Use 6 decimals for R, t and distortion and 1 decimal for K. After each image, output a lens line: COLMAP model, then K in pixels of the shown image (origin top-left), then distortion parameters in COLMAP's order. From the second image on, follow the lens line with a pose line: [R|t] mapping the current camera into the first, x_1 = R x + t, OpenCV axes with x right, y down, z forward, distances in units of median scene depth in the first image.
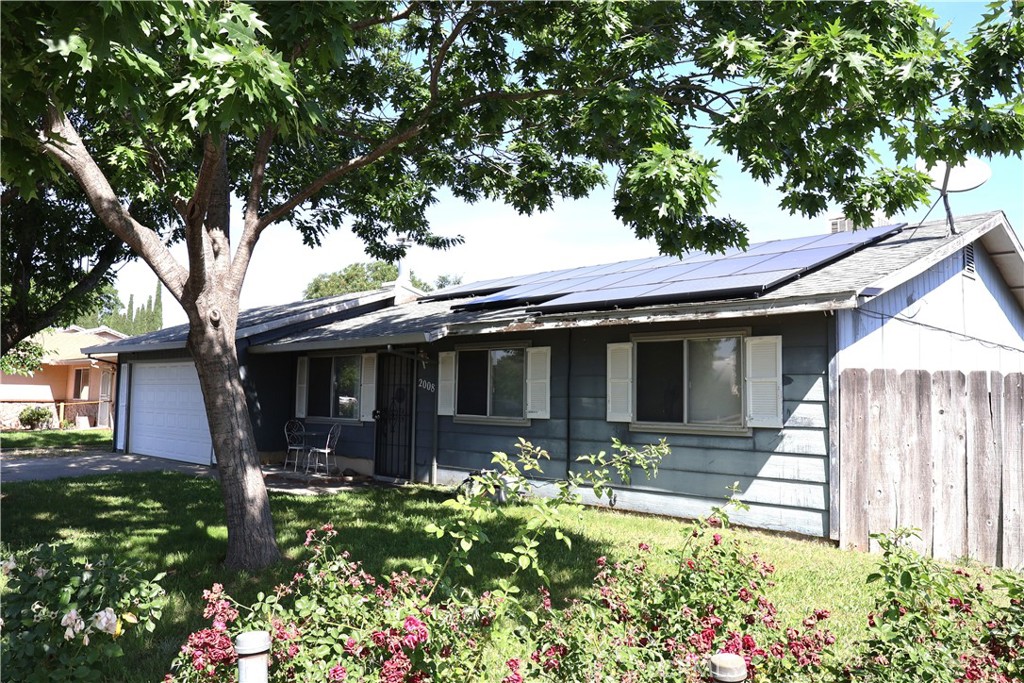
lens RADIAL K [[791.6, 0, 513.6], [0, 791.6, 362.2], [0, 0, 1]] dist [0.004429, 0.000900]
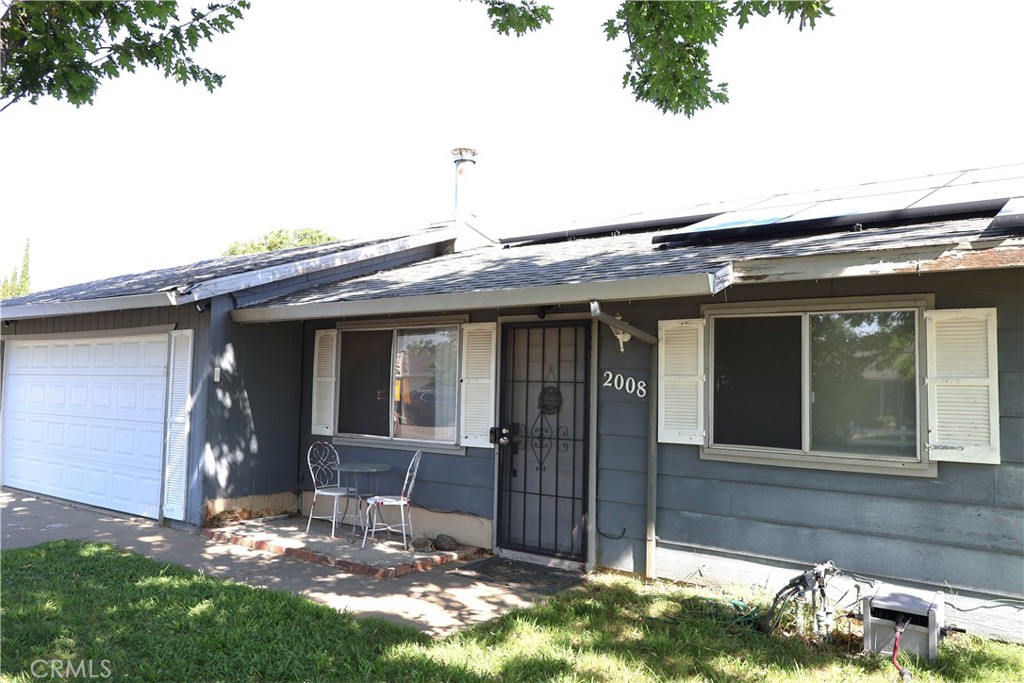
lens RADIAL K [[766.2, 0, 512.0], [0, 766.2, 341.5], [0, 0, 1]] dist [0.004771, 0.003126]
pose [[0.990097, 0.010545, 0.139989, -0.238363], [-0.009890, 0.999937, -0.005378, 0.004340], [-0.140037, 0.003941, 0.990138, 0.476276]]
